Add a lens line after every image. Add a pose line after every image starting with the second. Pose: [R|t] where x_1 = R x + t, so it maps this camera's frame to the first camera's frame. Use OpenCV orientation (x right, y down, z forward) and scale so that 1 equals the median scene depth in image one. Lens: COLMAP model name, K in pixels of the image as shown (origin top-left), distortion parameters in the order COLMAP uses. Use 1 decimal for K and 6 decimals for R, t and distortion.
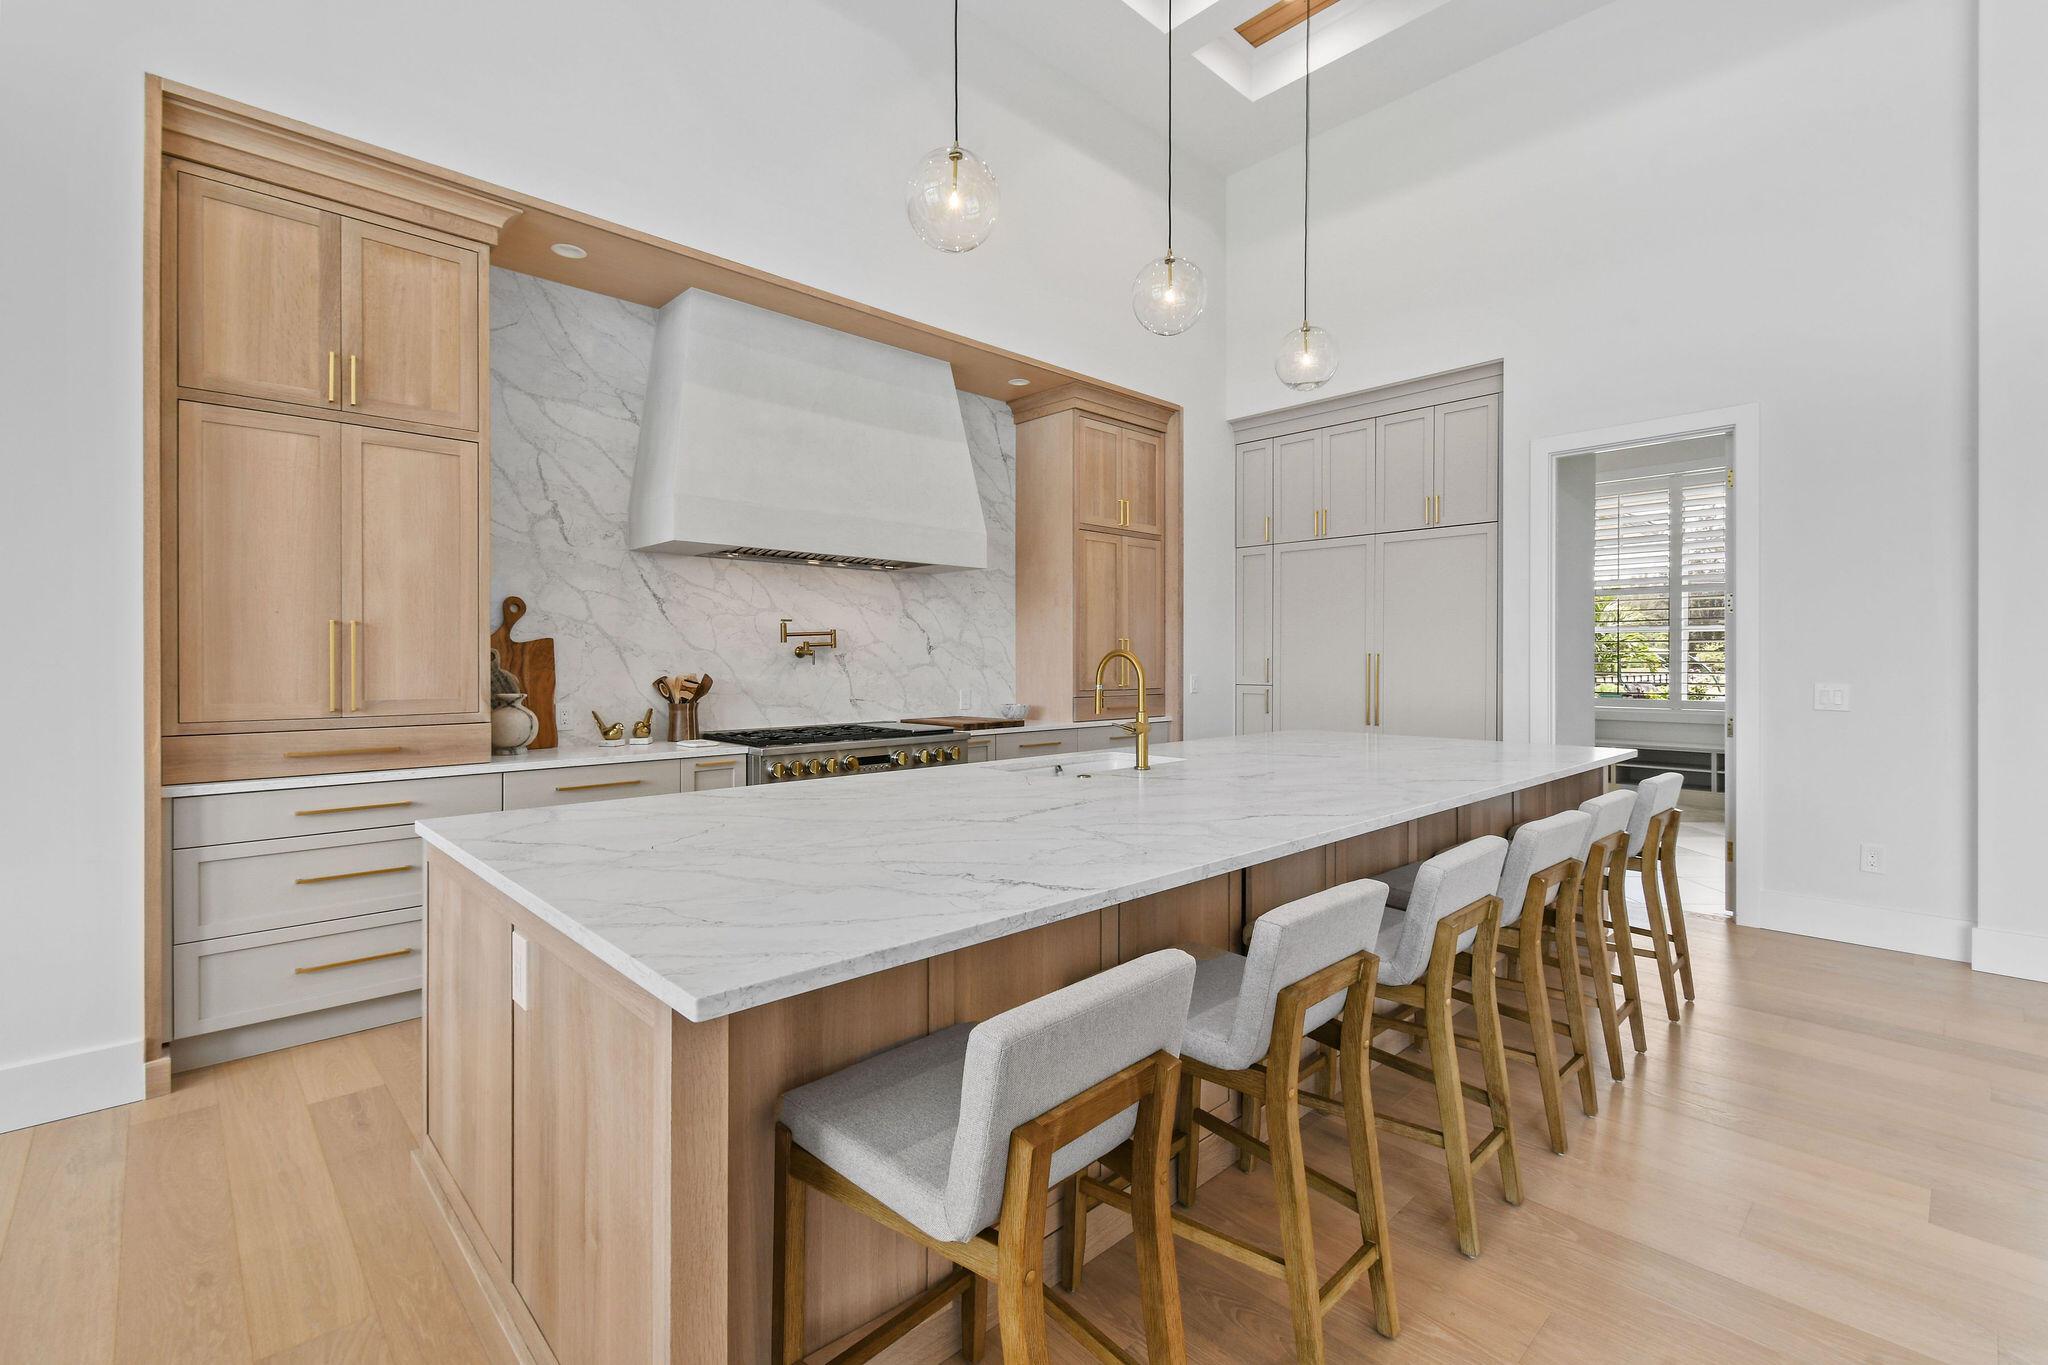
lens RADIAL K [[914.4, 0, 1025.5], [0, 914.4, 671.2], [0, 0, 1]] dist [0.003388, -0.001744]
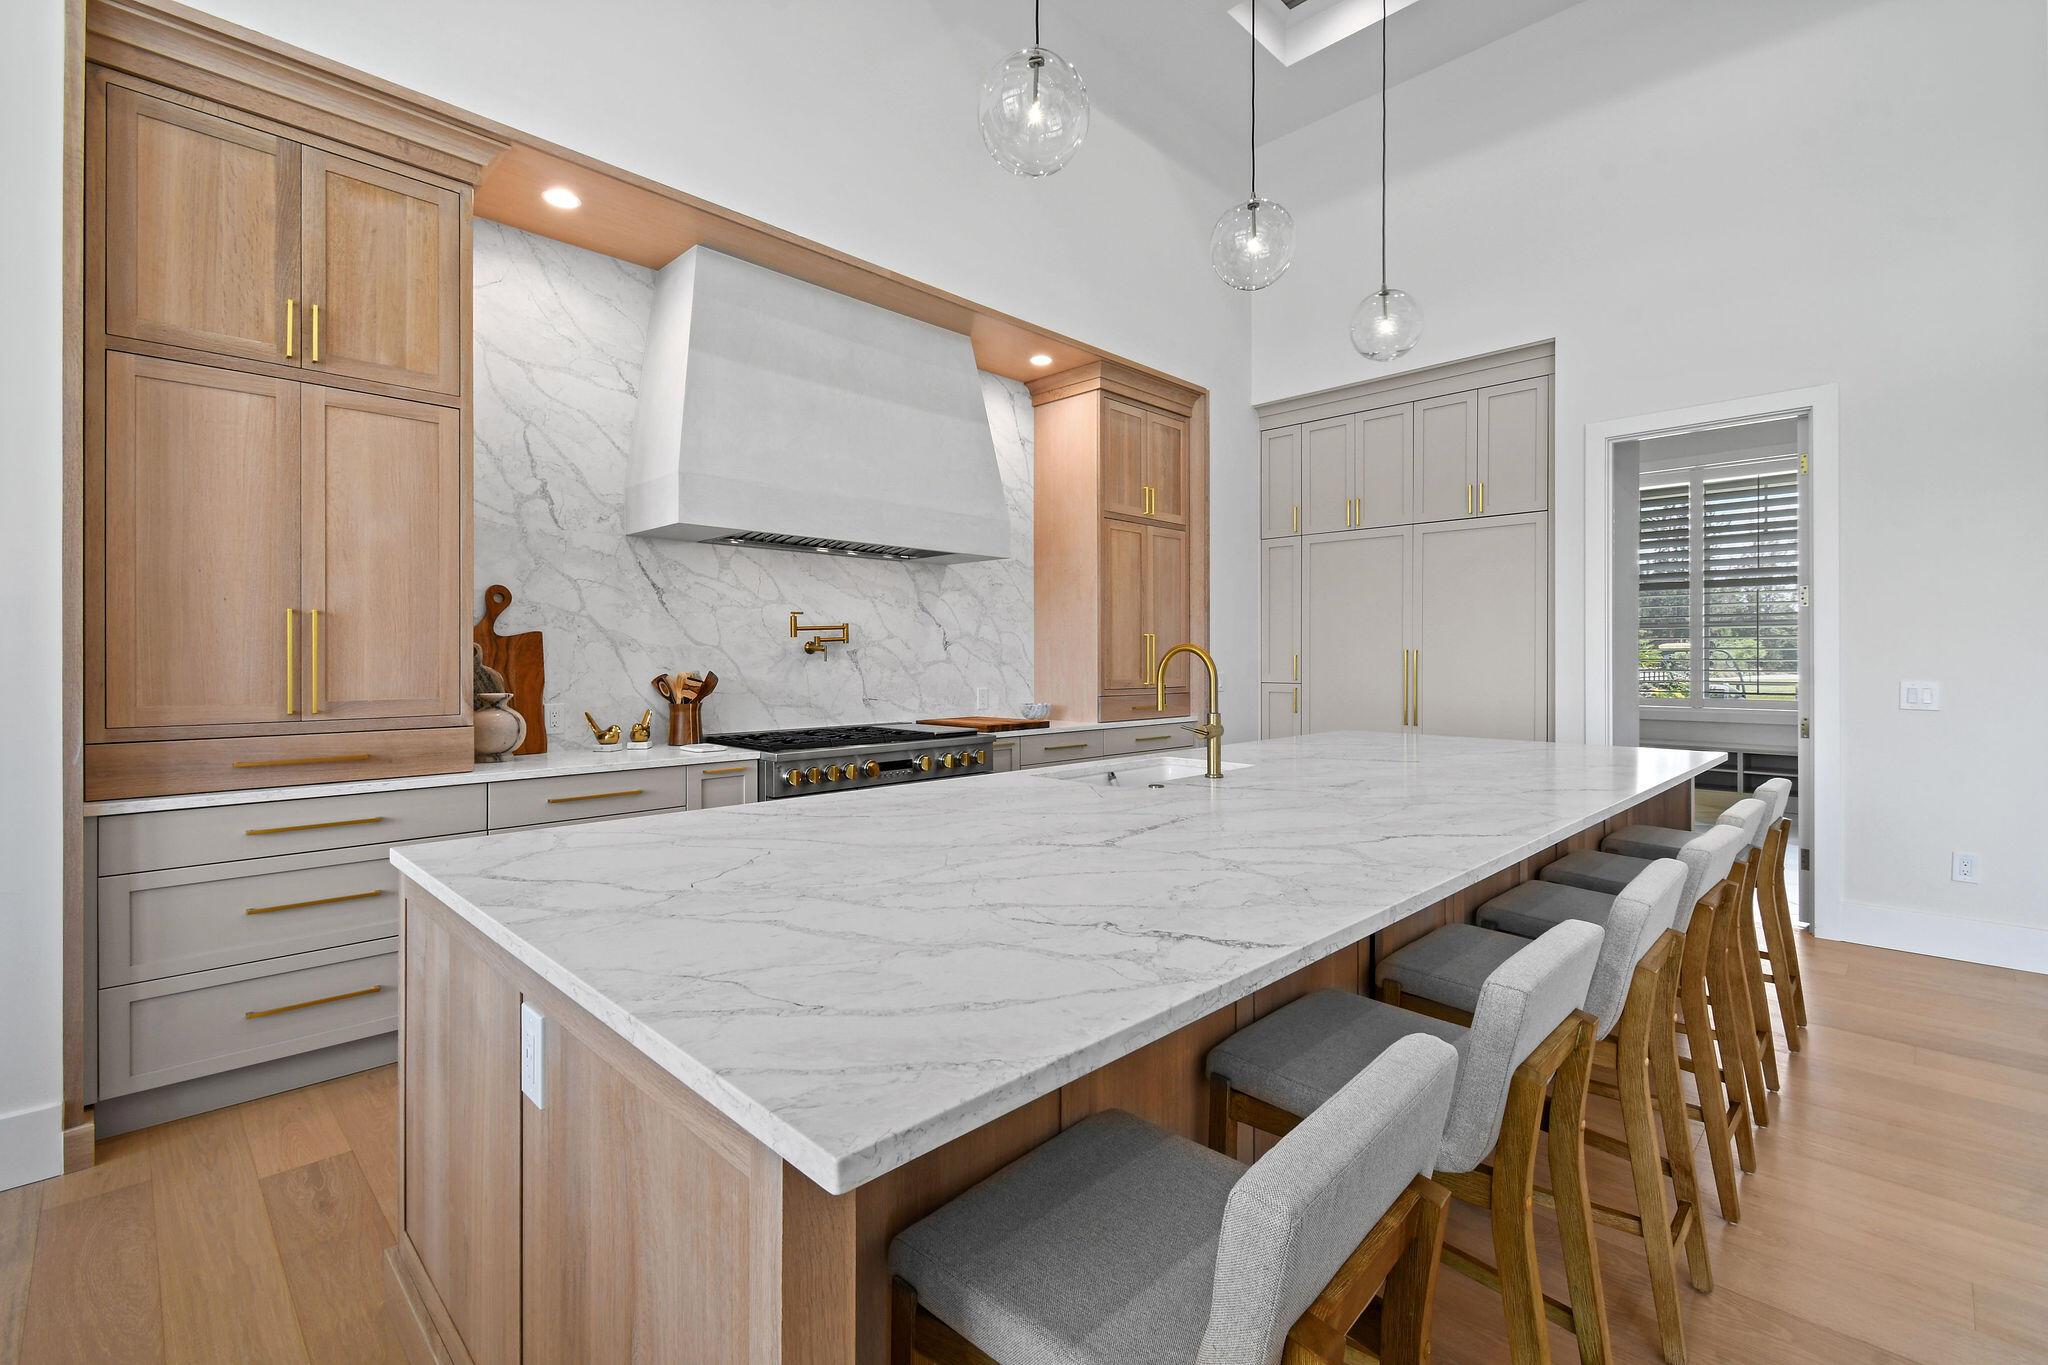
lens RADIAL K [[914.4, 0, 1028.2], [0, 914.4, 668.2], [0, 0, 1]] dist [0.003388, -0.001744]
pose [[0.999656, -0.000093, 0.026230, -0.081025], [0.000127, 0.999999, -0.001289, 0.001779], [-0.026229, 0.001292, 0.999655, 0.114298]]
